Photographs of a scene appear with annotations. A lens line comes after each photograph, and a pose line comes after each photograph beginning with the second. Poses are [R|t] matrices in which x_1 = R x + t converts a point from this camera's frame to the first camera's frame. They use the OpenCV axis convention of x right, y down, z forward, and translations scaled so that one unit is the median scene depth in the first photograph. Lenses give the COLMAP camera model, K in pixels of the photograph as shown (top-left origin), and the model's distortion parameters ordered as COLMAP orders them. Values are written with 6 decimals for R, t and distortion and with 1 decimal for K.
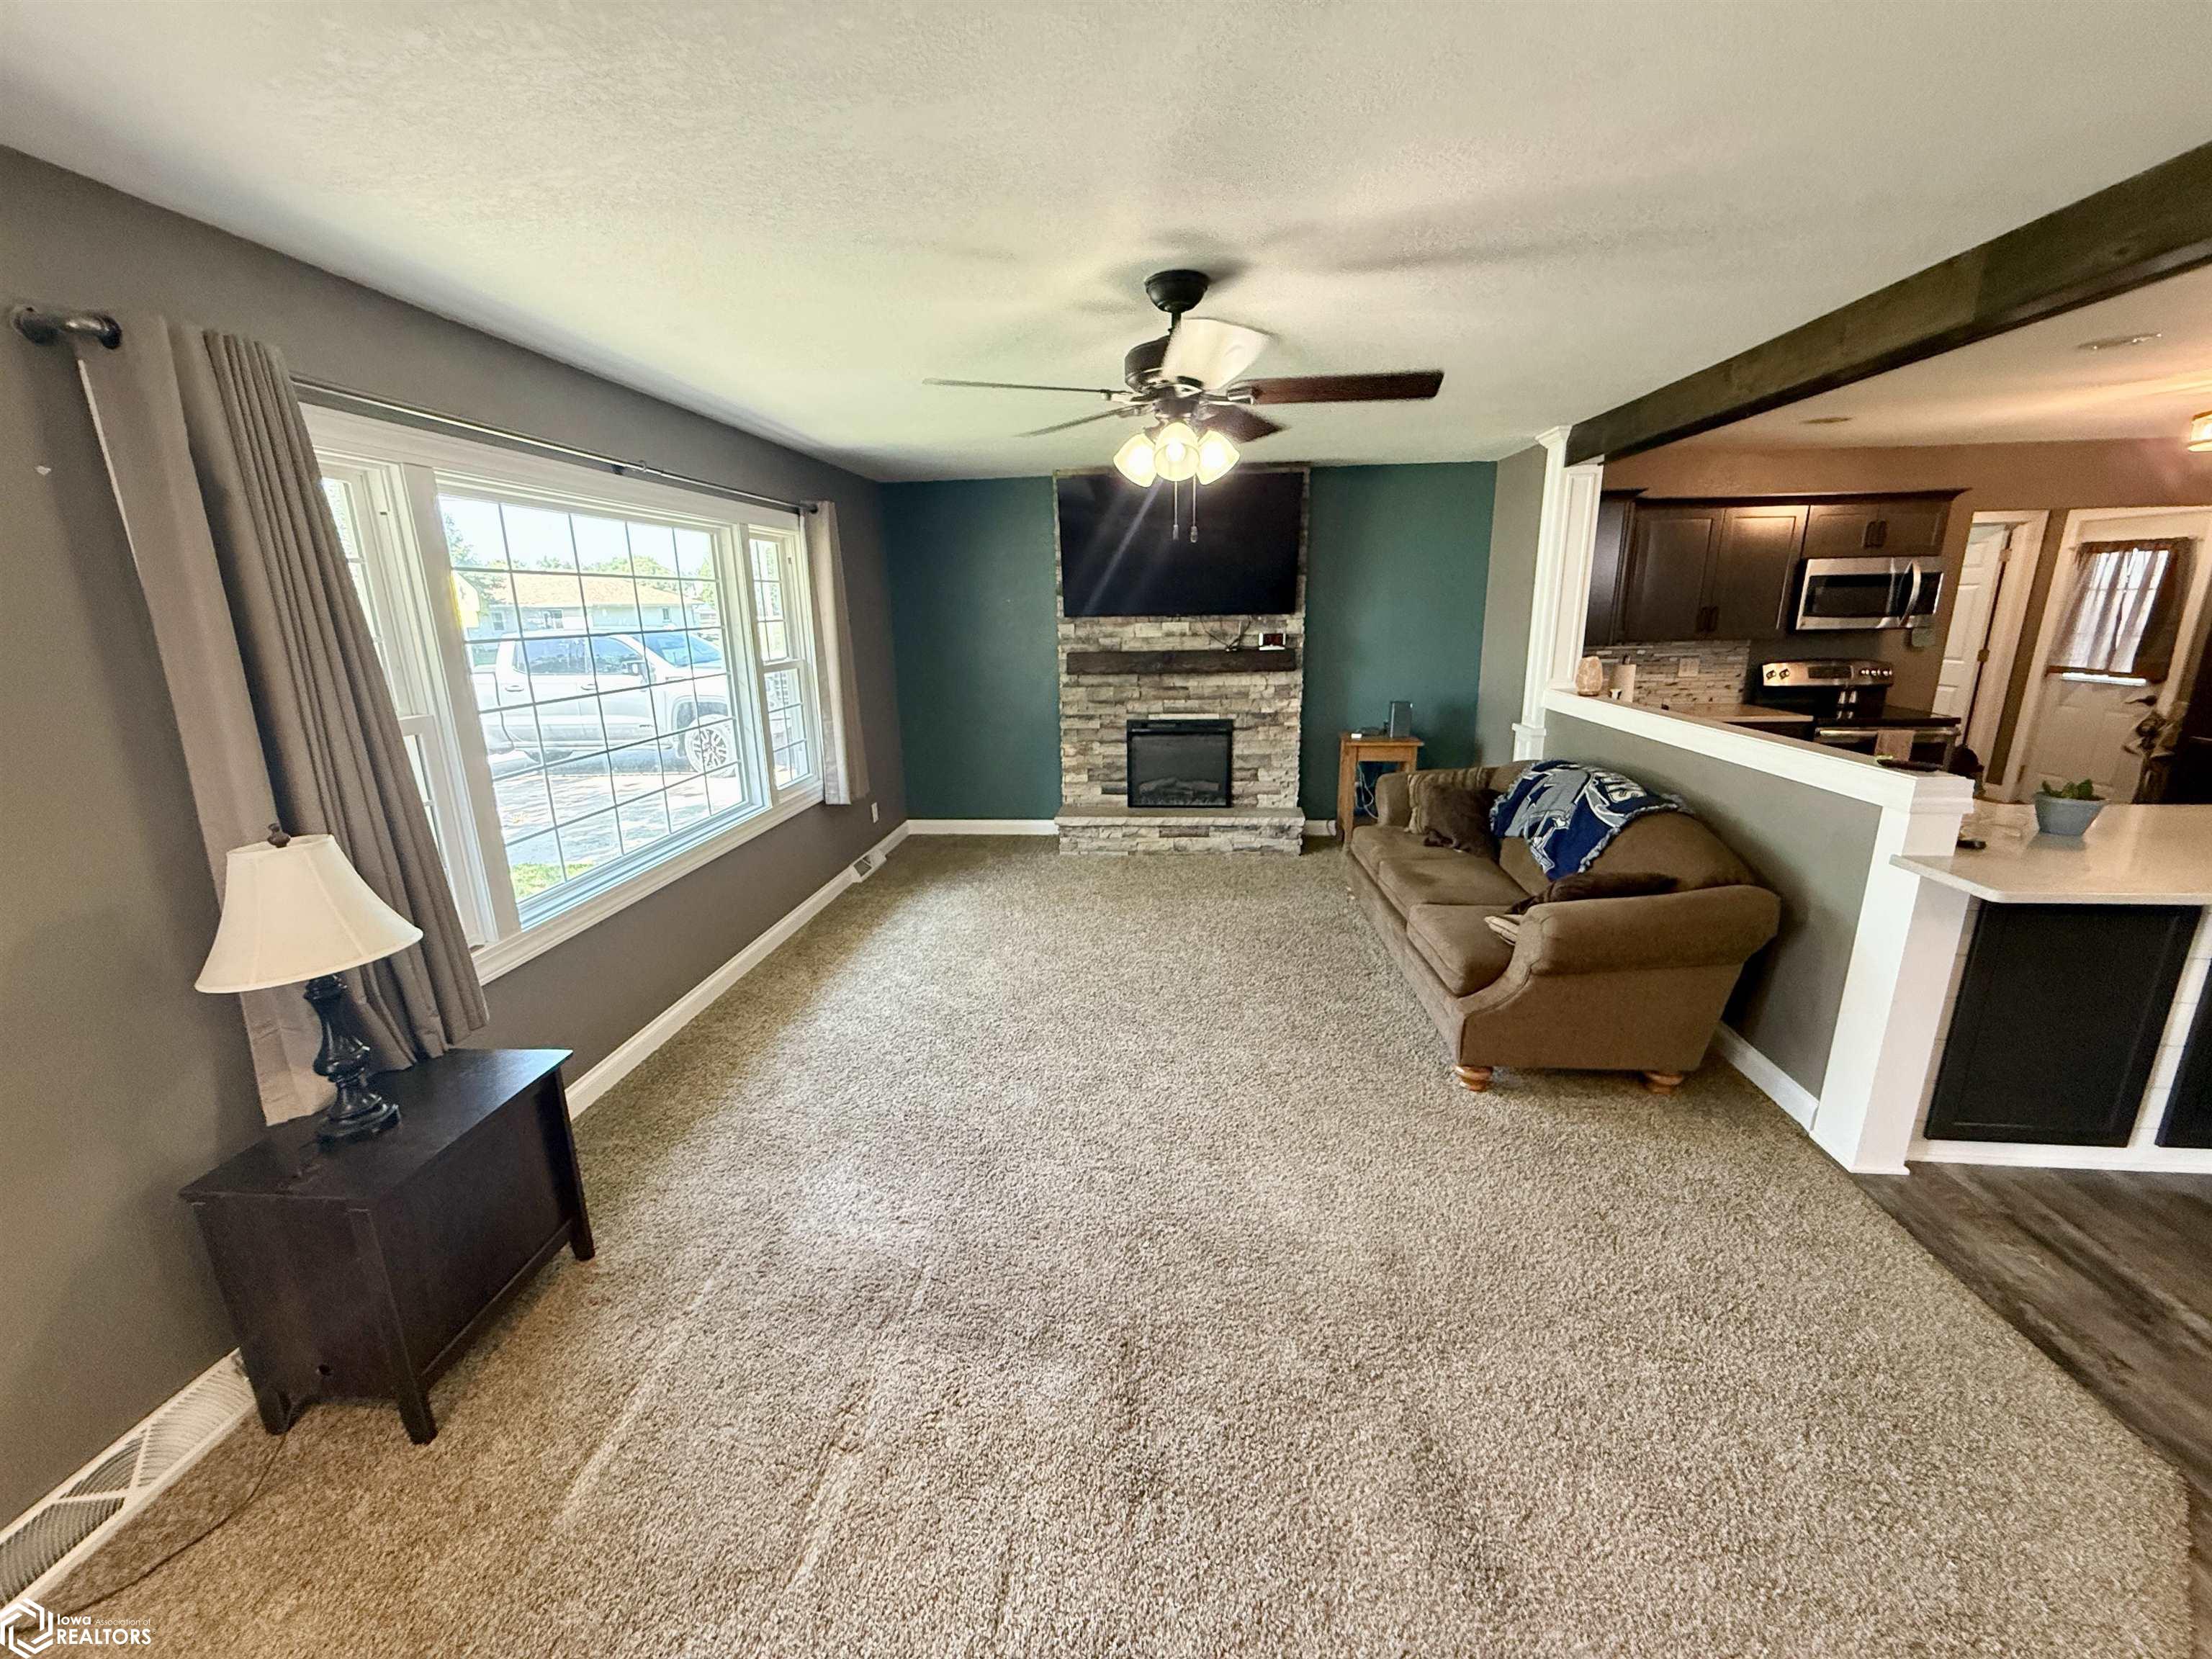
lens RADIAL K [[884.2, 0, 1099.6], [0, 884.2, 830.6], [0, 0, 1]] dist [-0.001451, -0.000337]
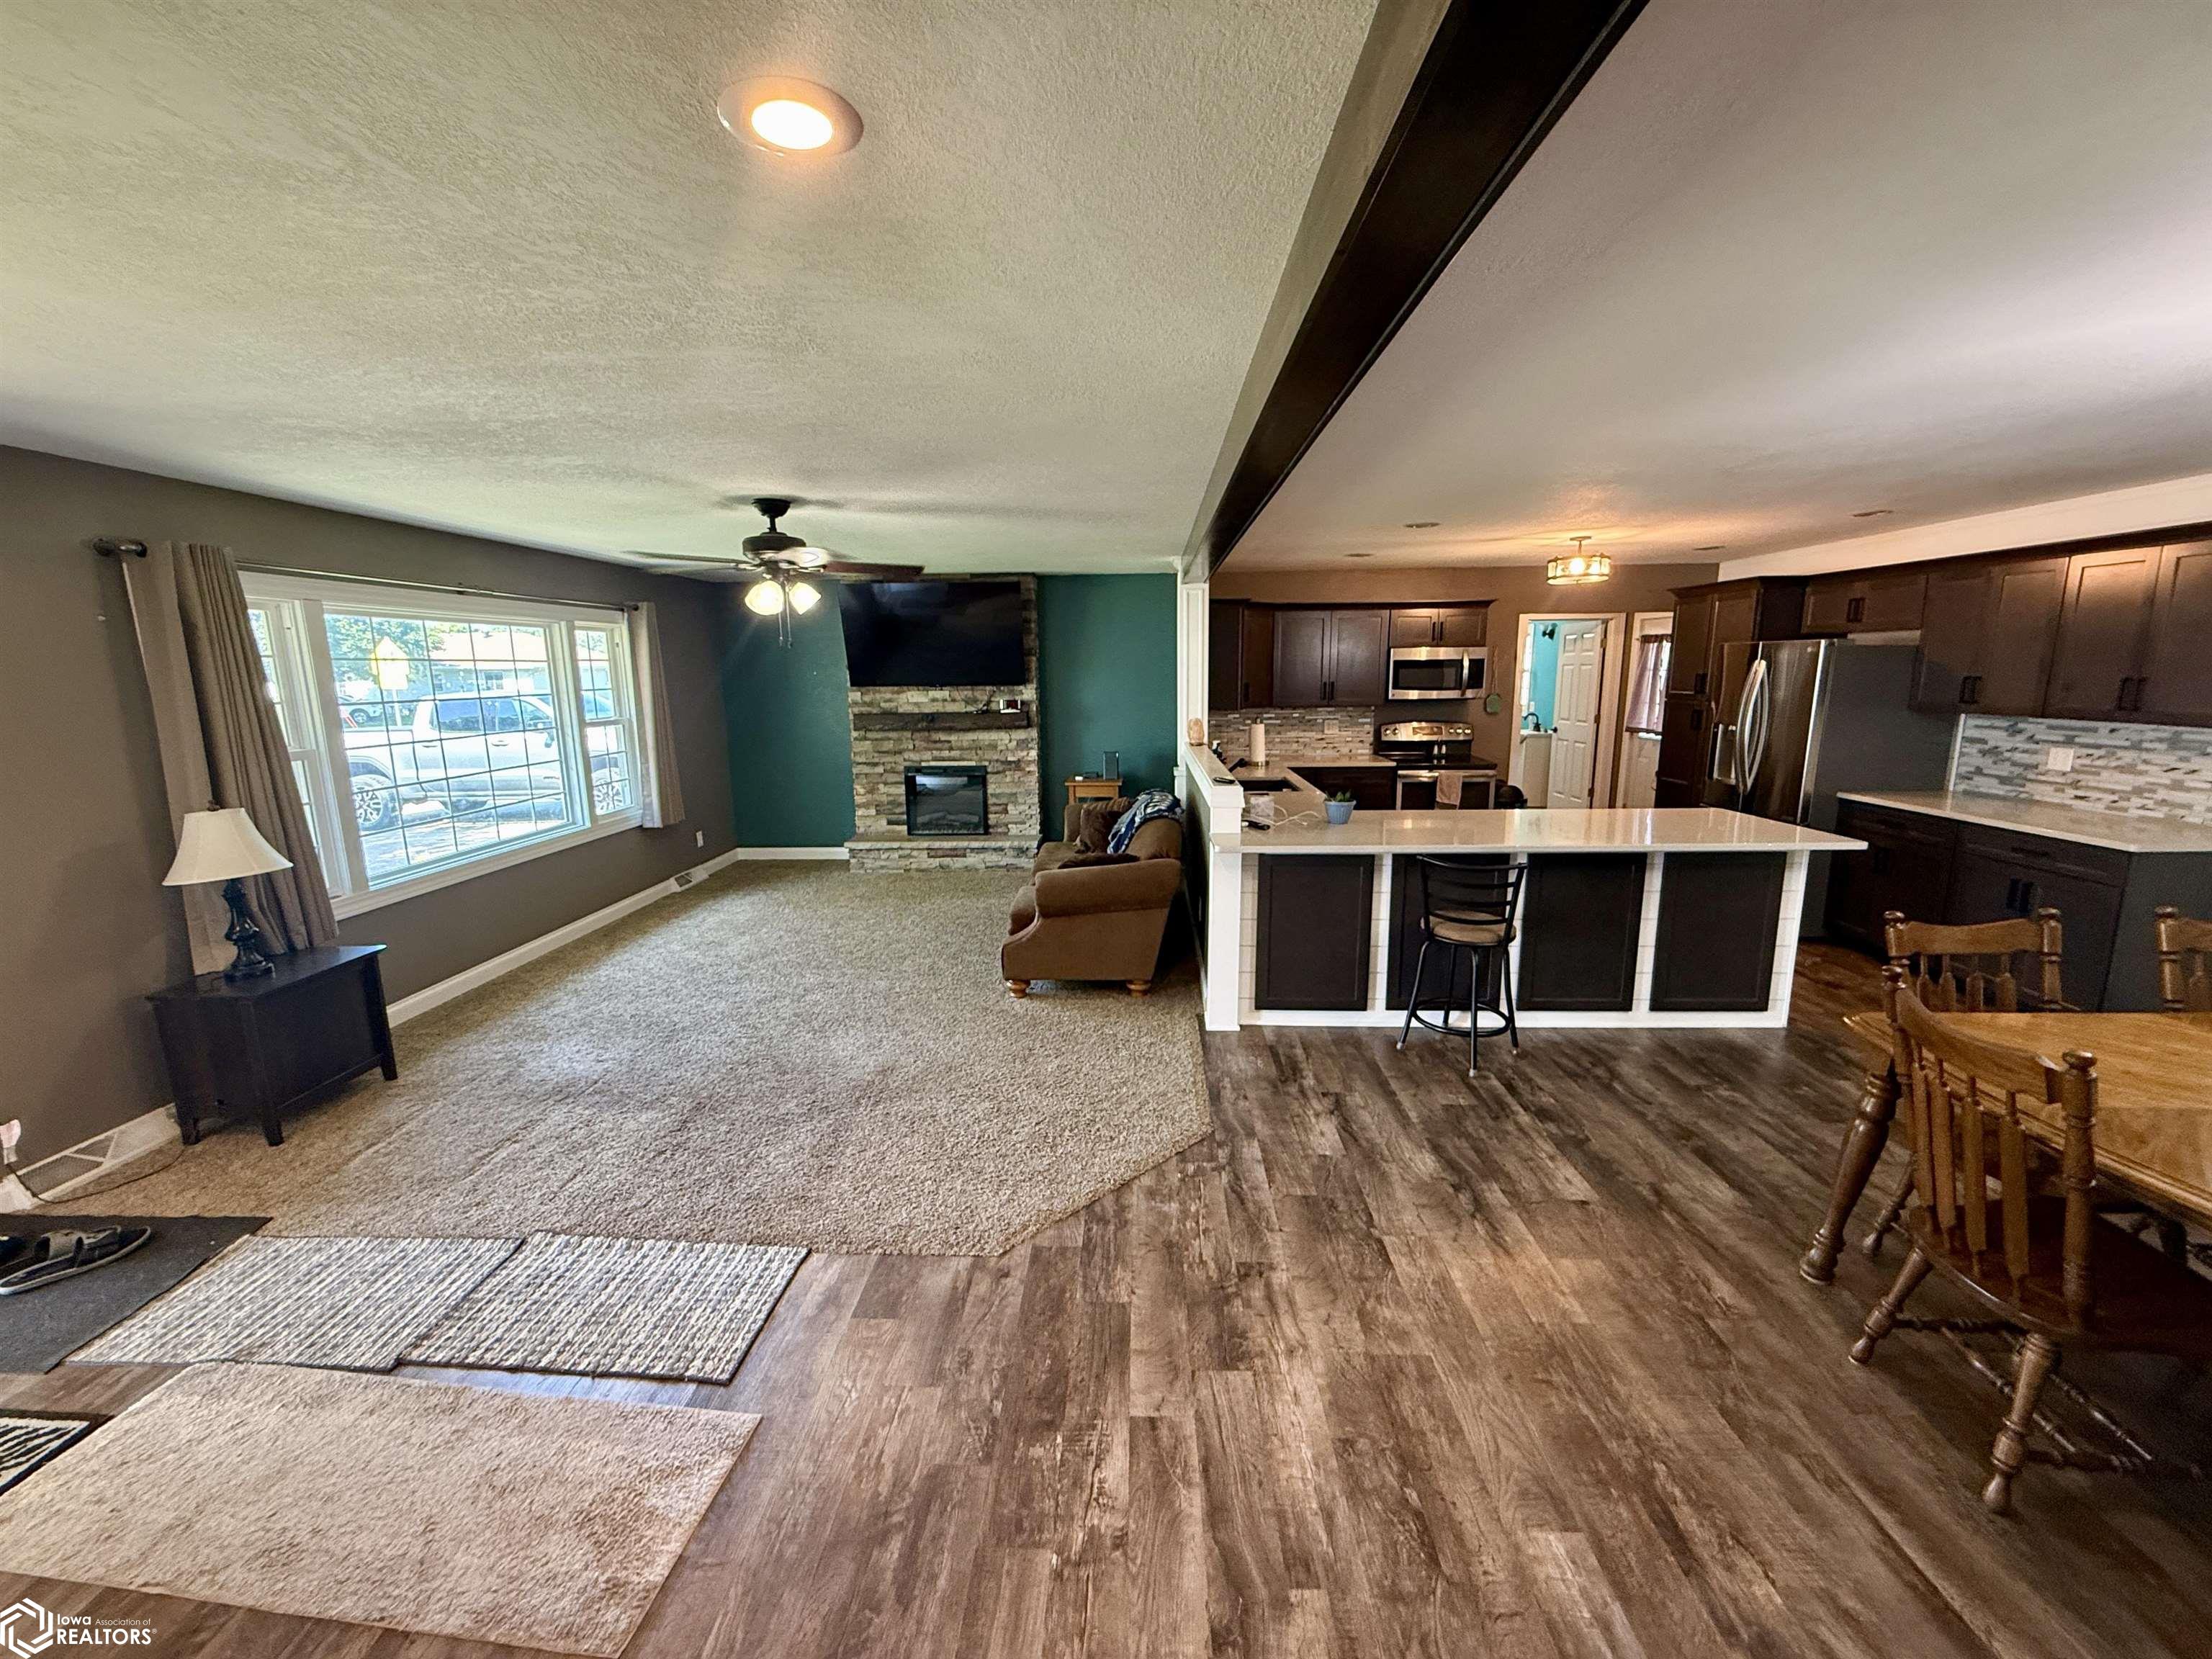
lens RADIAL K [[884.2, 0, 1099.6], [0, 884.2, 830.6], [0, 0, 1]] dist [-0.001451, -0.000337]
pose [[0.998848, -0.002107, 0.047950, 0.260792], [0.005428, 0.997585, -0.069237, 0.059621], [-0.047689, 0.069418, 0.996447, -0.289076]]
